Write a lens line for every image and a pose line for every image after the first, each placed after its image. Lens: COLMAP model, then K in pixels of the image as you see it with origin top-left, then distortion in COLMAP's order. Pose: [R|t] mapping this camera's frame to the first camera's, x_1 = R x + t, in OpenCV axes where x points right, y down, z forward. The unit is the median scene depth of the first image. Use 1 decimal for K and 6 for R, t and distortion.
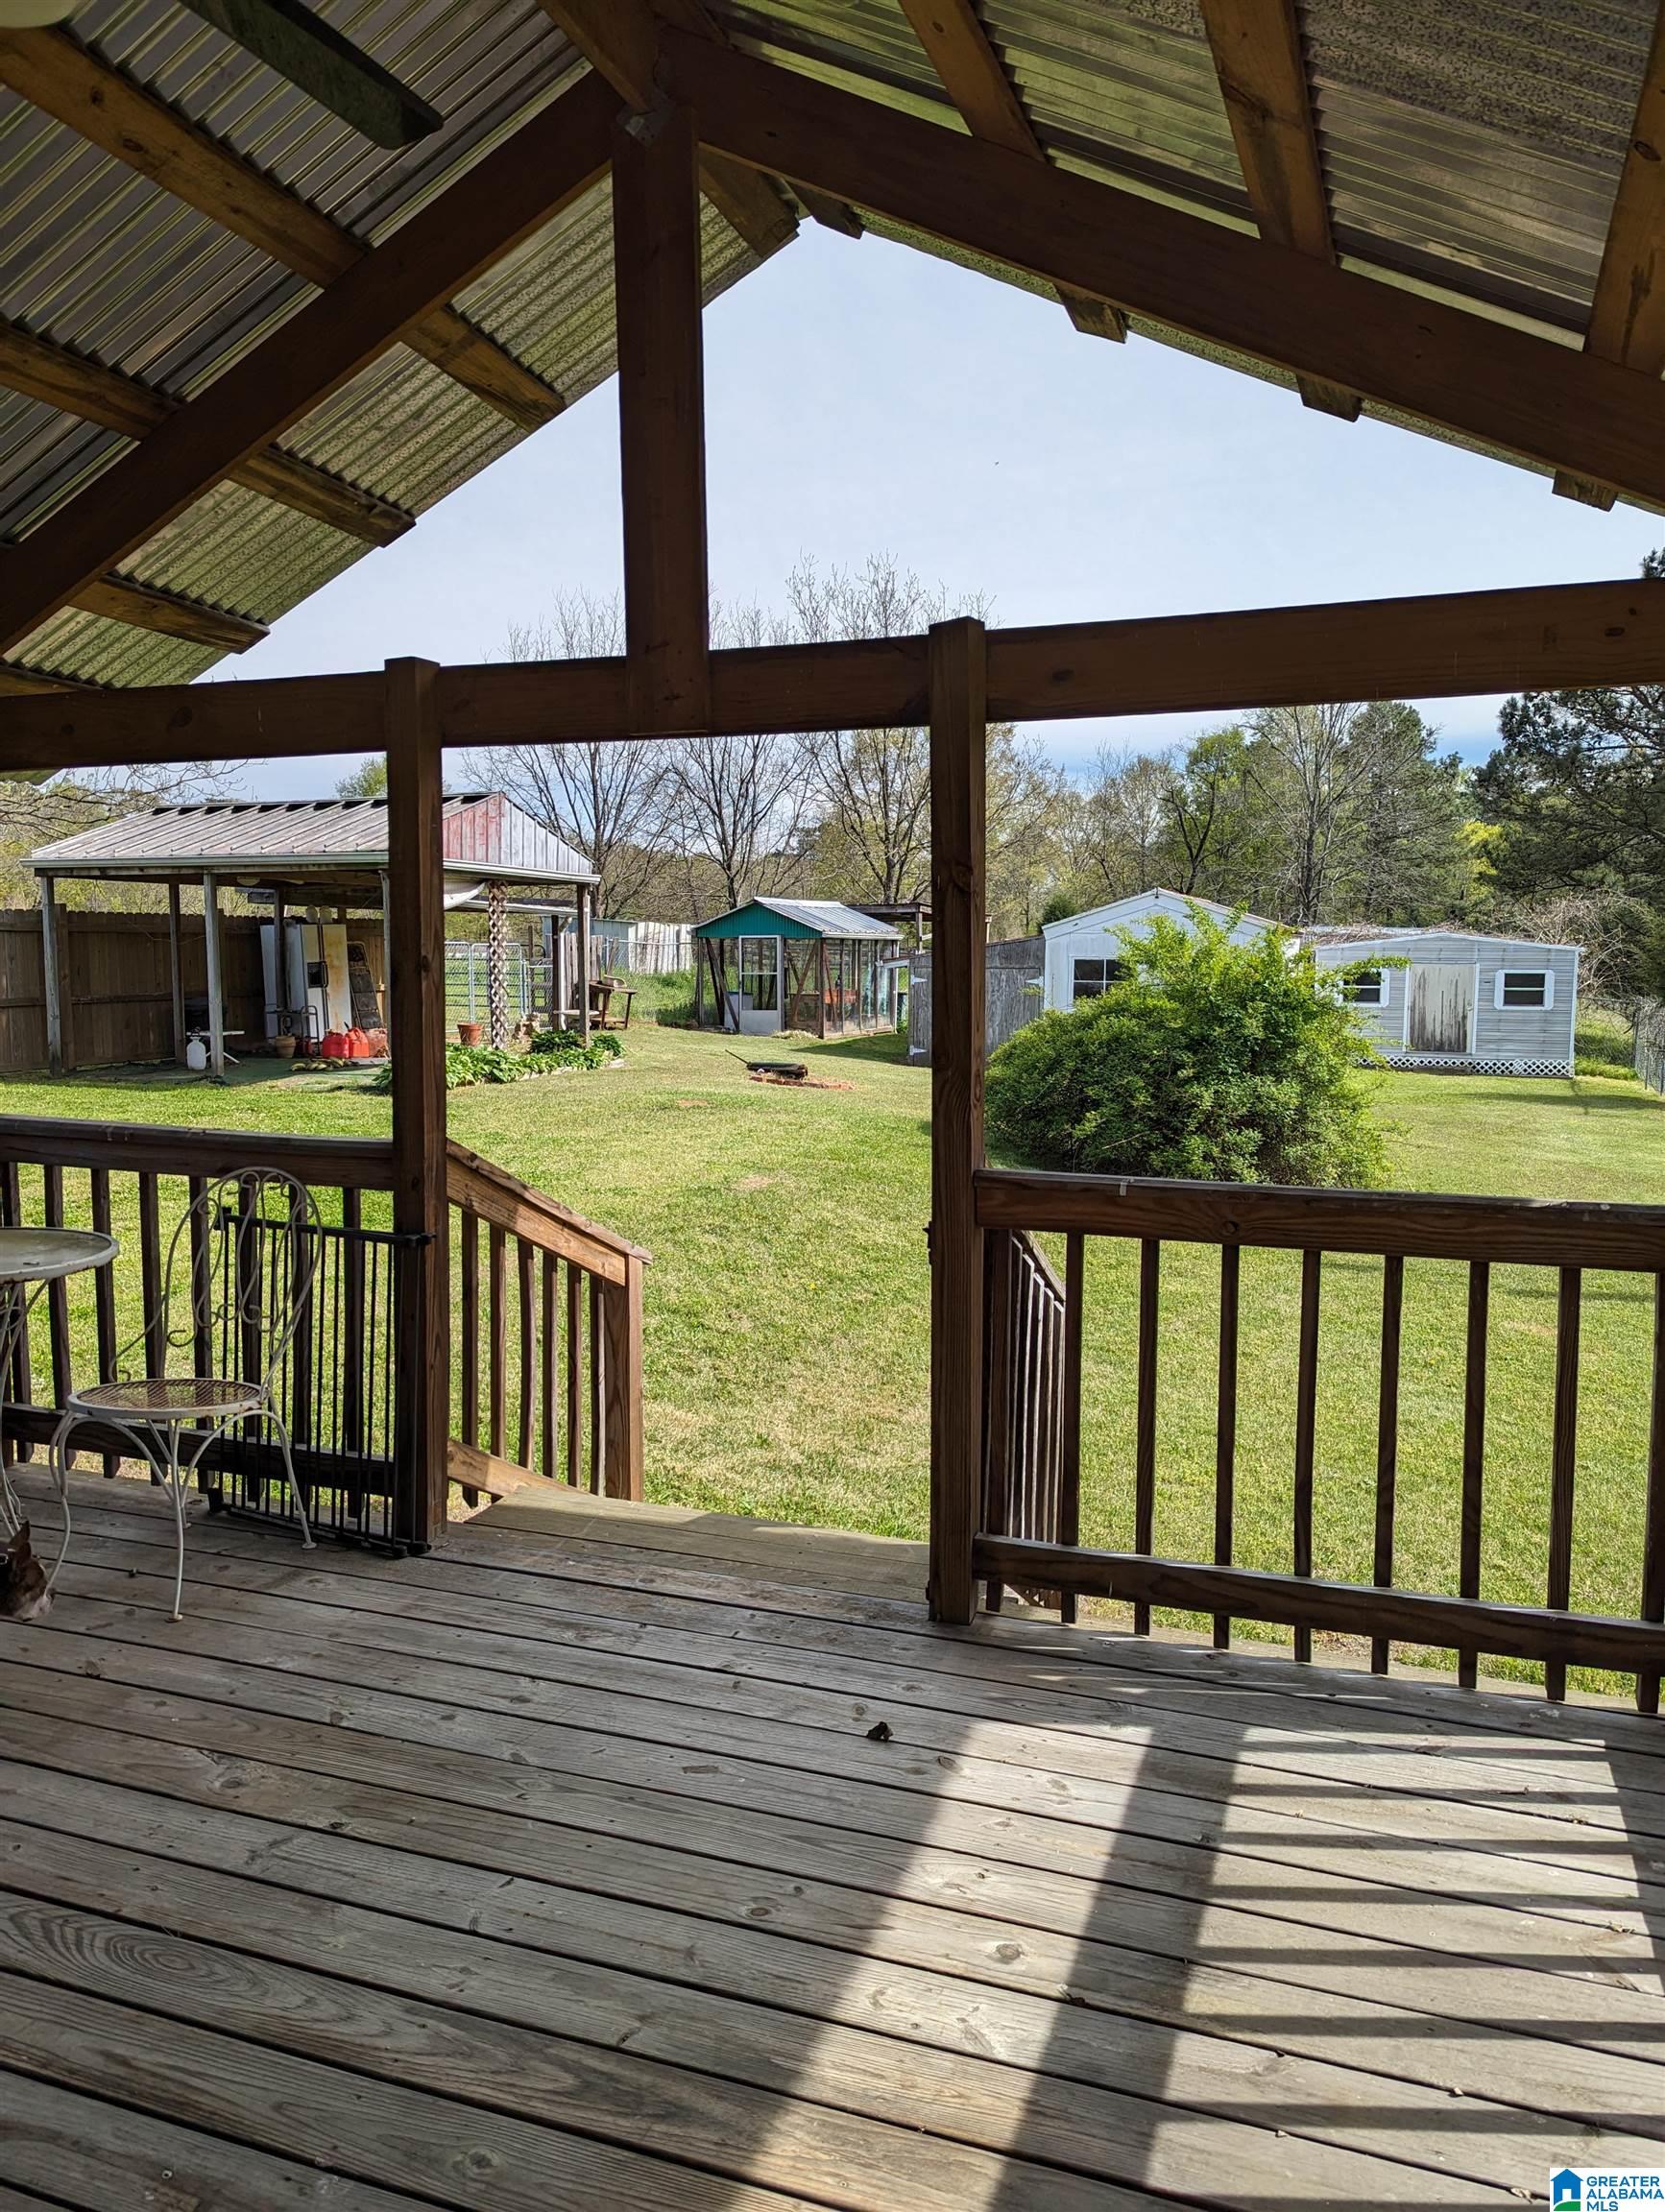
lens RADIAL K [[1564.9, 0, 818.5], [0, 1564.9, 1100.9], [0, 0, 1]] dist [0.054169, -0.023683]
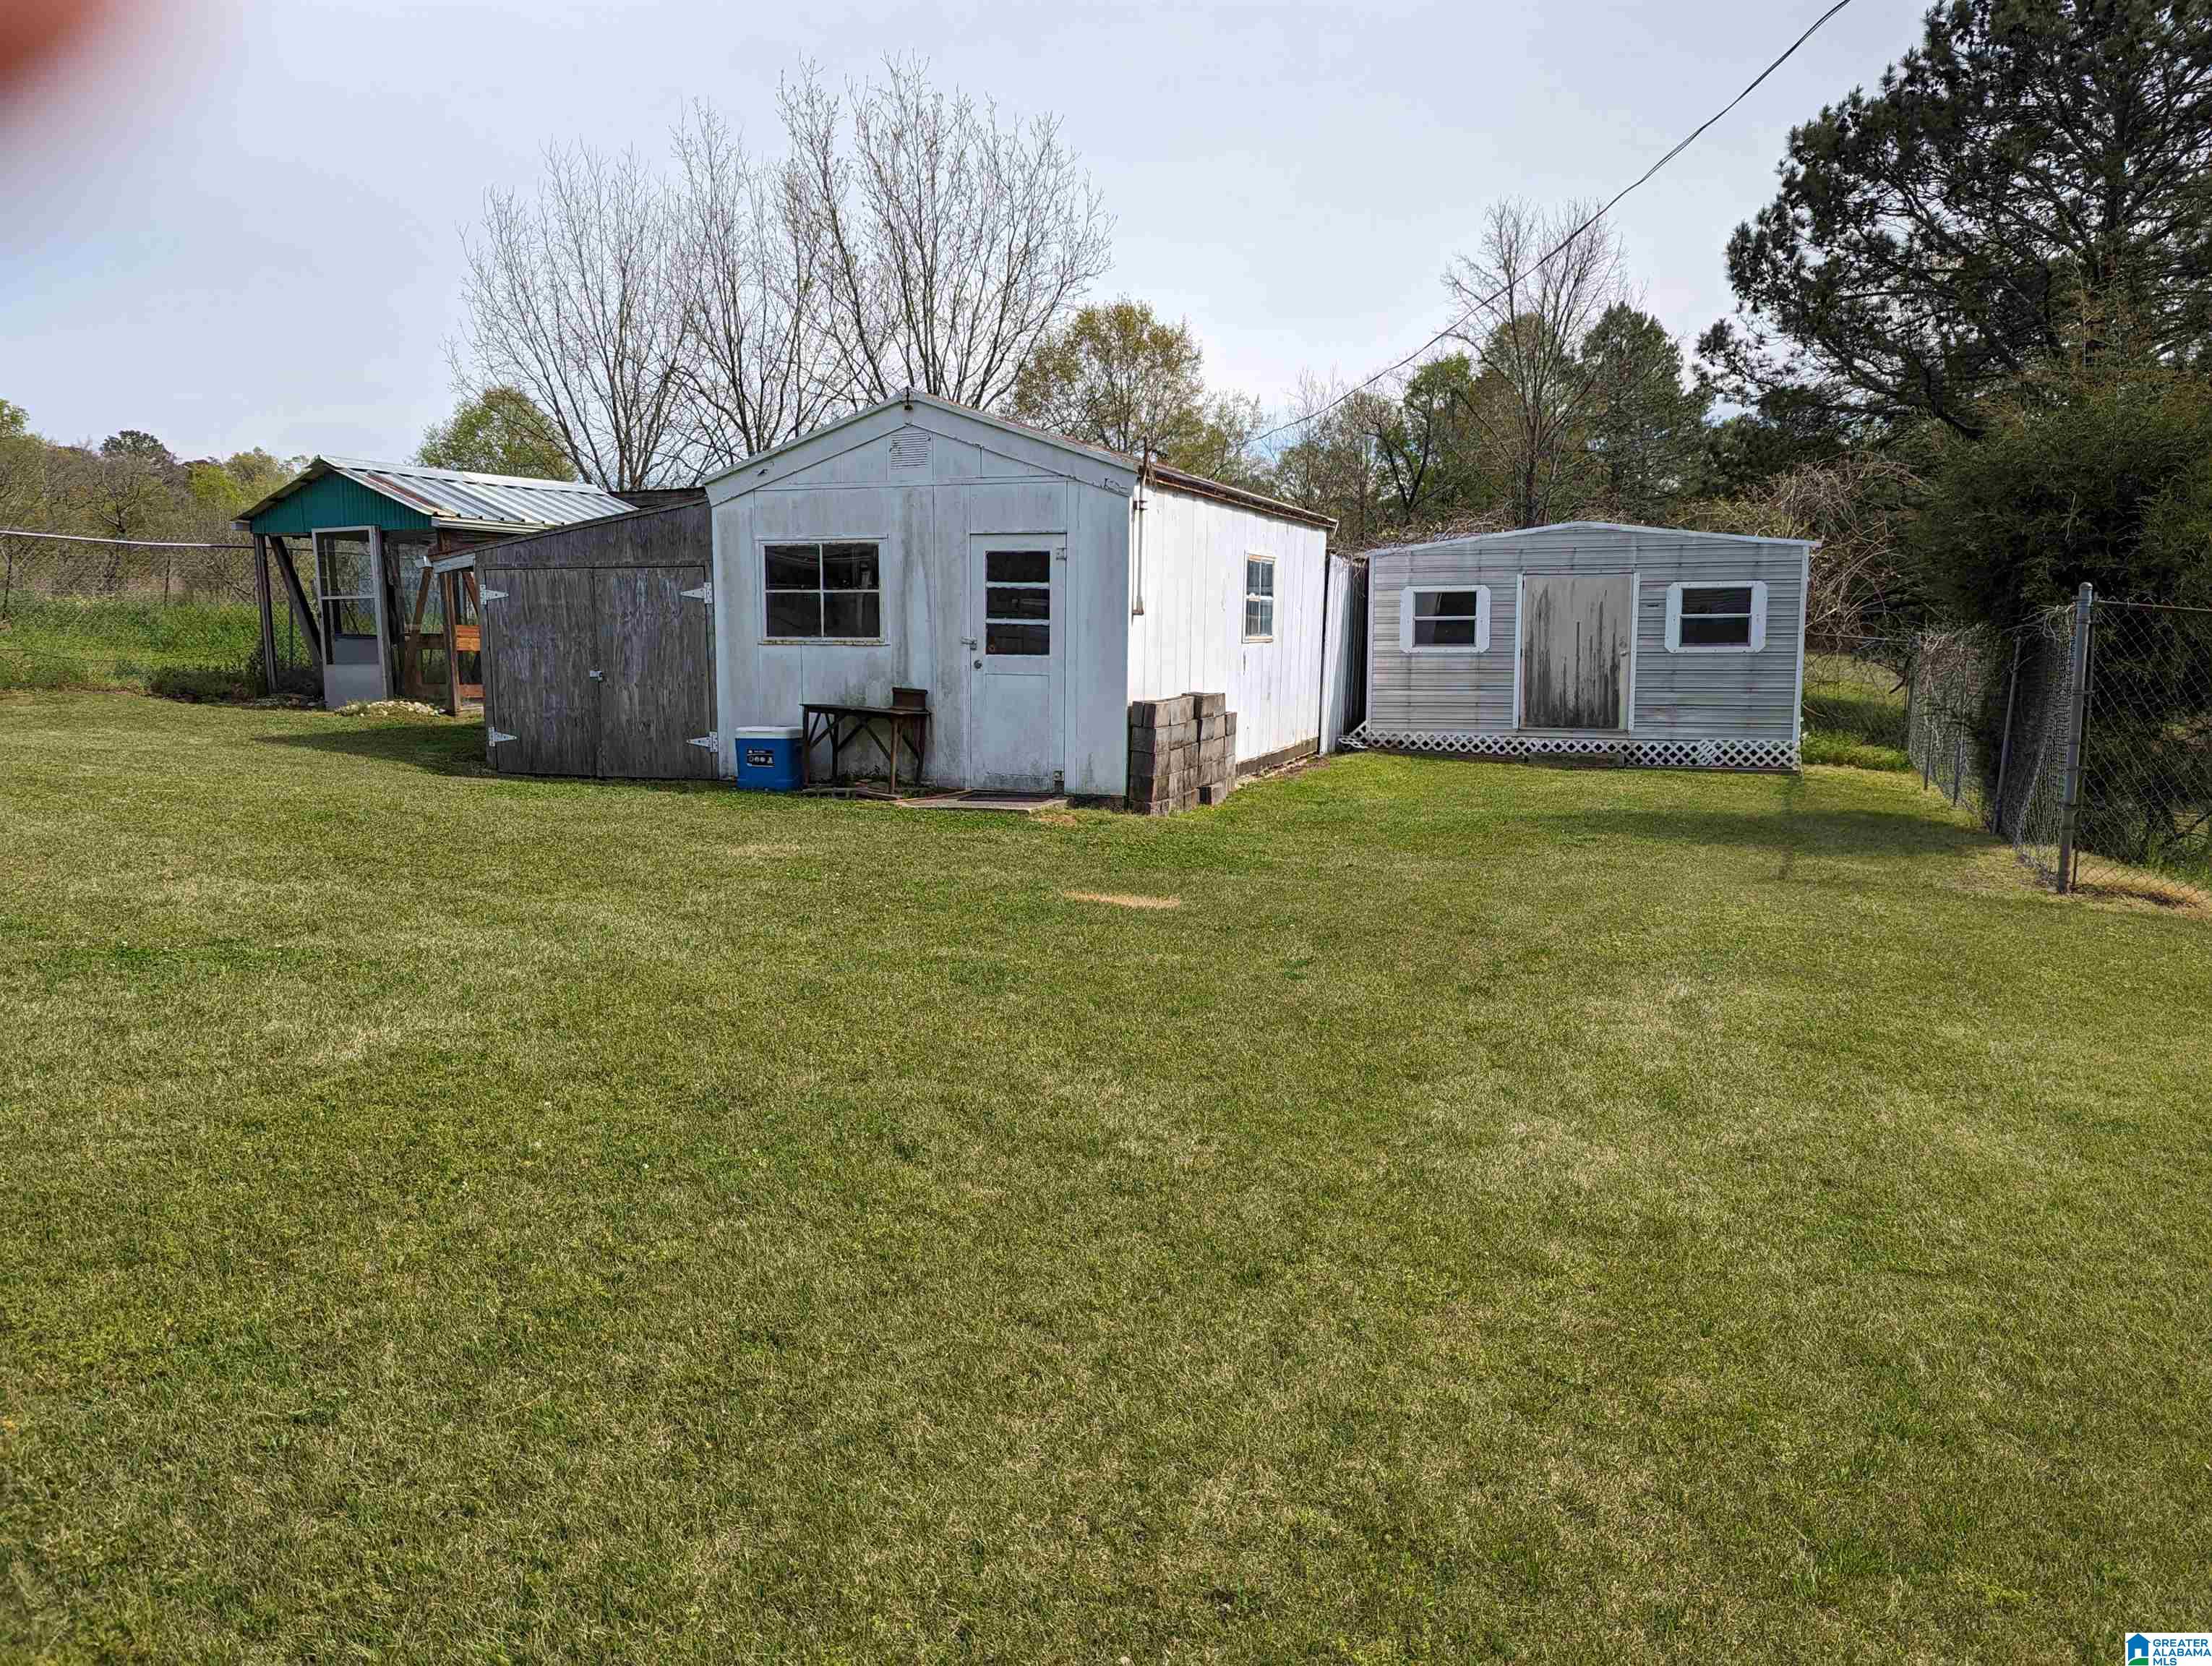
lens RADIAL K [[1564.6, 0, 1119.1], [0, 1564.6, 836.5], [0, 0, 1]] dist [0.058372, -0.049943]
pose [[0.999888, -0.011388, 0.009696, 0.220065], [0.011035, 0.999301, 0.035706, -0.013680], [-0.010096, -0.035595, 0.999315, 0.421522]]
